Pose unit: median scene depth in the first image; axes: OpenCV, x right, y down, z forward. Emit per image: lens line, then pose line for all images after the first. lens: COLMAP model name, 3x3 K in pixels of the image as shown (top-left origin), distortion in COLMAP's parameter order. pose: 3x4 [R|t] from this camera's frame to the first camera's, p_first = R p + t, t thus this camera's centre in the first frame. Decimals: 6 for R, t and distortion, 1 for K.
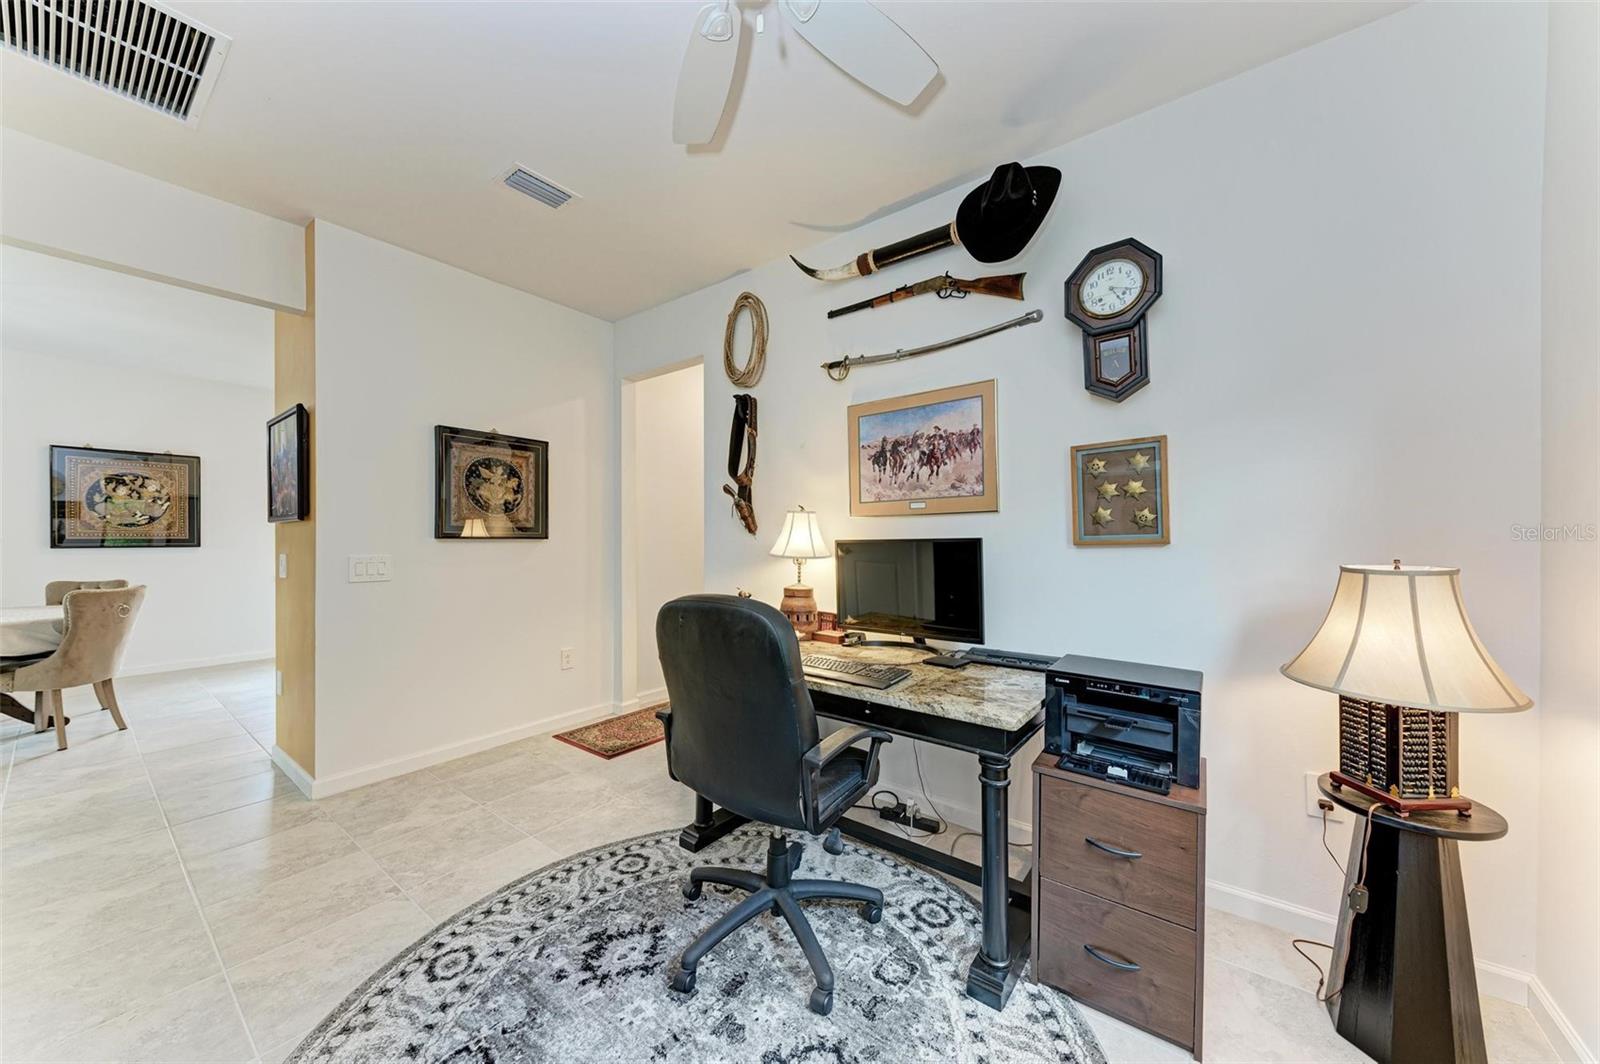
lens RADIAL K [[553.2, 0, 800.0], [0, 553.2, 532.0], [0, 0, 1]] dist [0.006818, -0.000207]
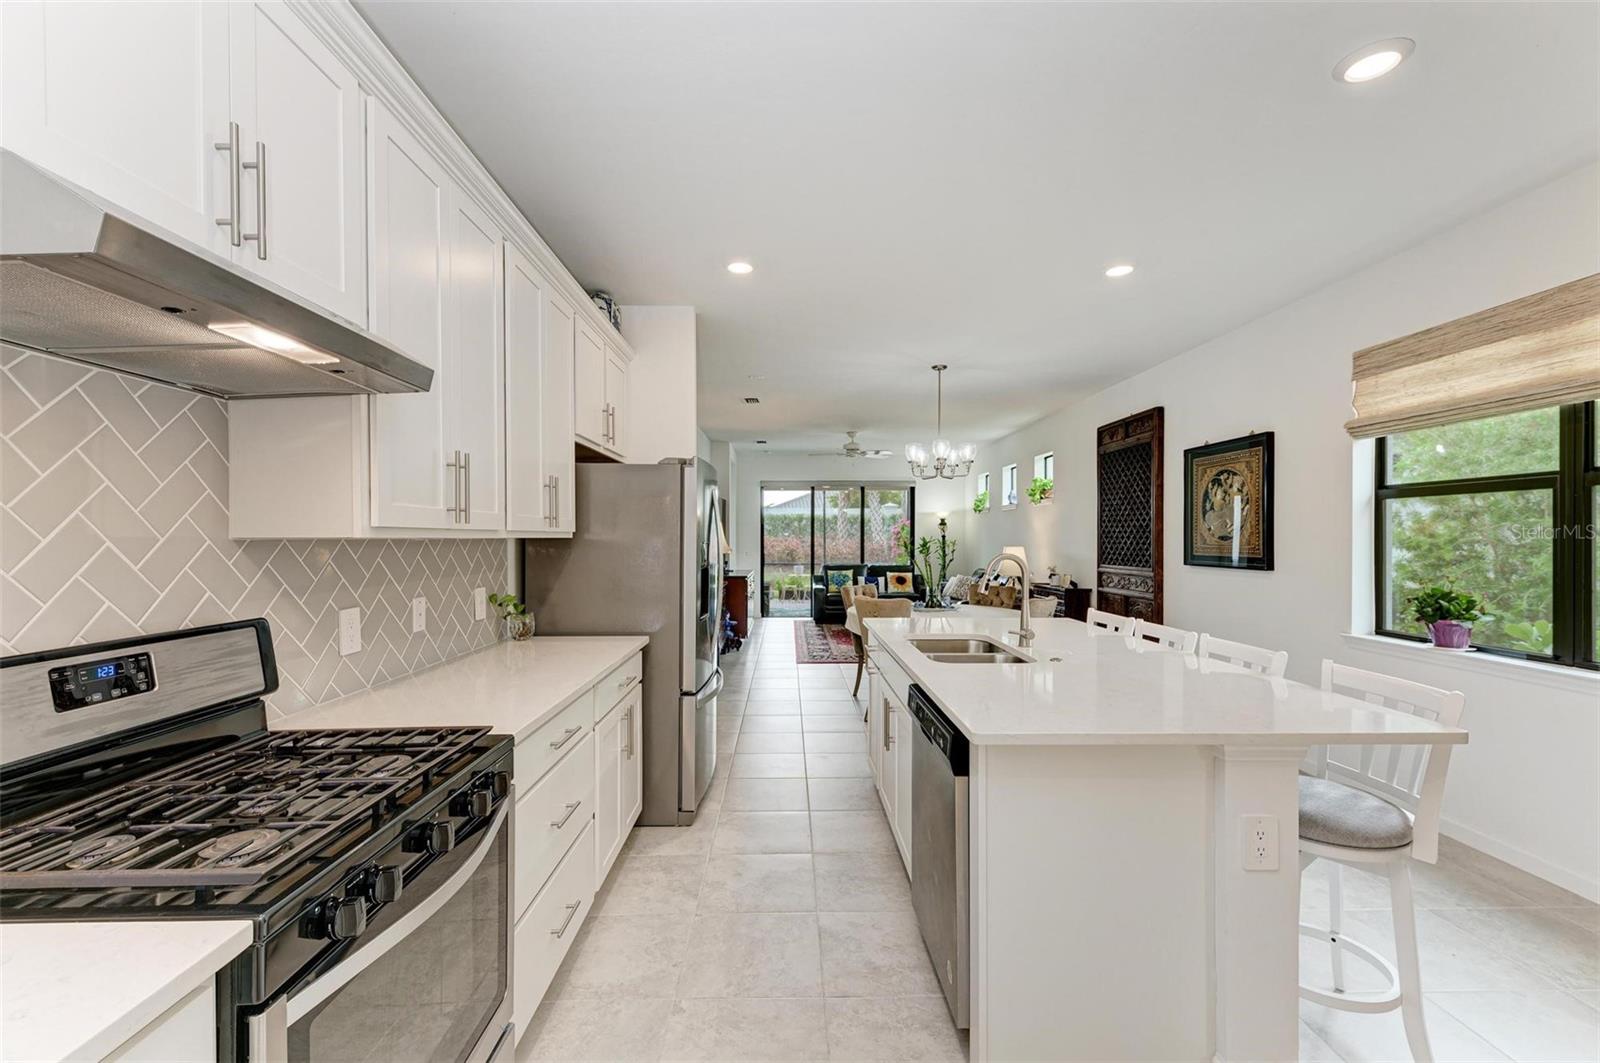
lens RADIAL K [[665.3, 0, 799.9], [0, 665.3, 540.2], [0, 0, 1]] dist [0.022205, -0.007729]
pose [[-0.786472, 0.004394, -0.617610, -0.430110], [0.002409, 0.999989, 0.004046, -0.035422], [0.617621, 0.001694, -0.786474, 3.176346]]
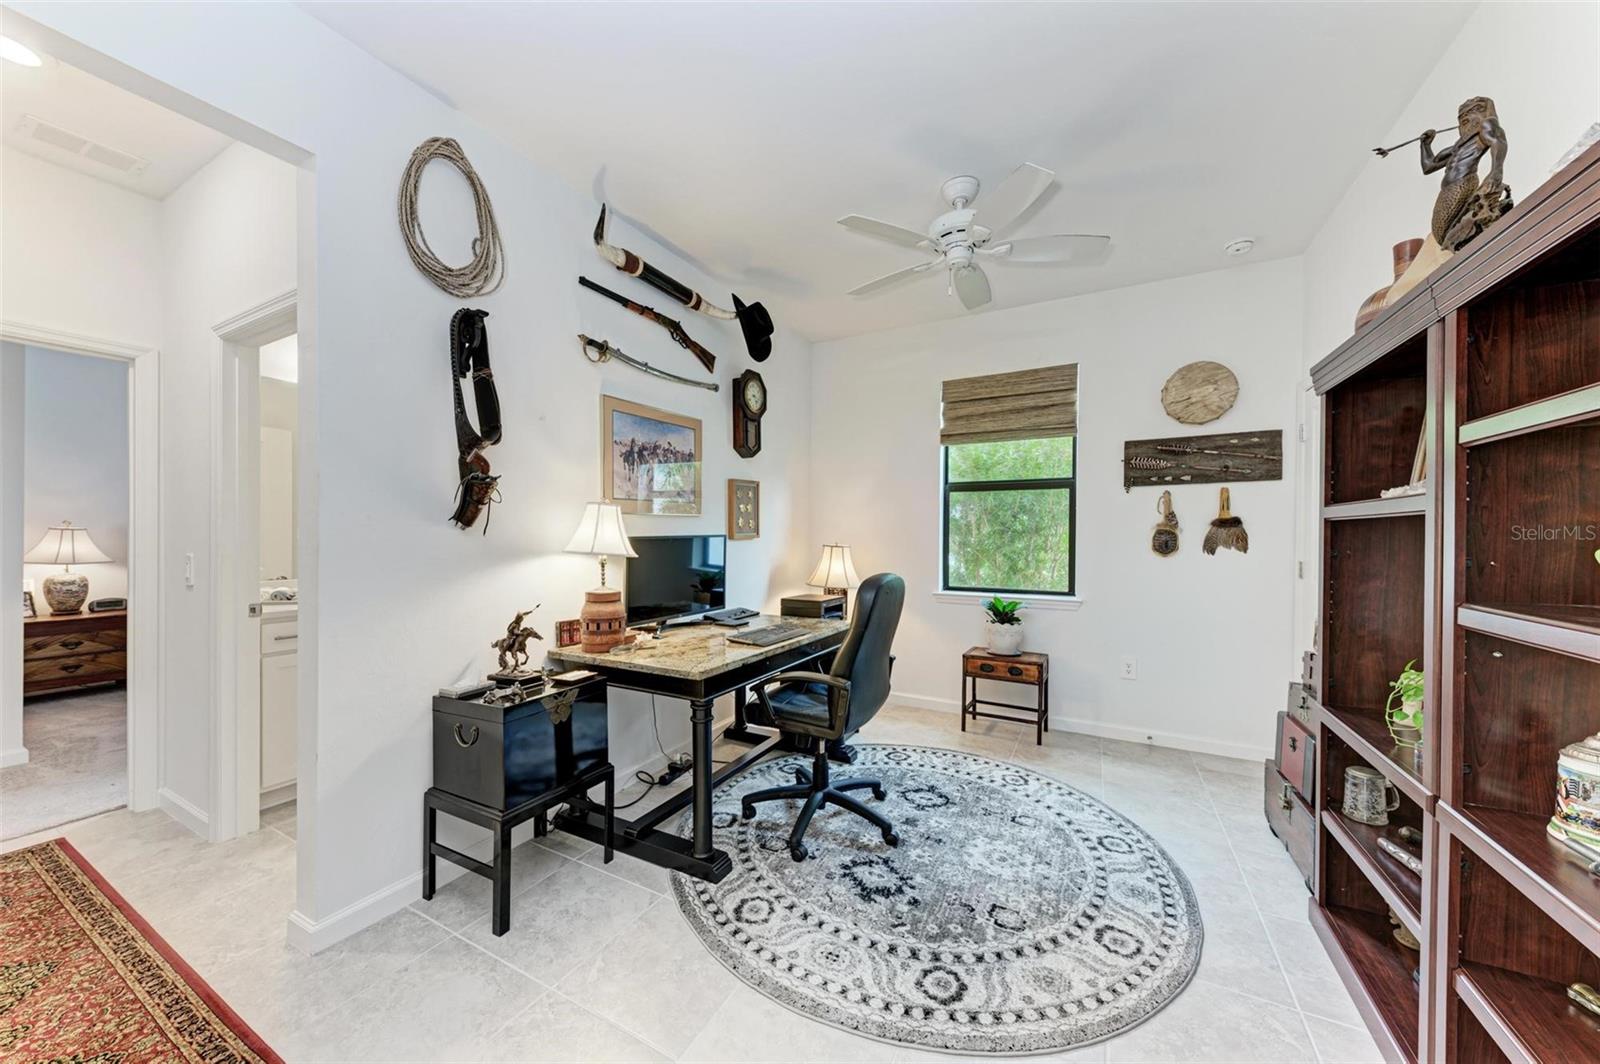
lens RADIAL K [[560.6, 0, 793.5], [0, 560.6, 540.6], [0, 0, 1]] dist [0.018247, -0.000035]
pose [[-0.142200, -0.009391, 0.989793, -1.156204], [-0.004434, 0.999951, 0.008851, 0.012399], [-0.989828, -0.003130, -0.142235, 1.045069]]
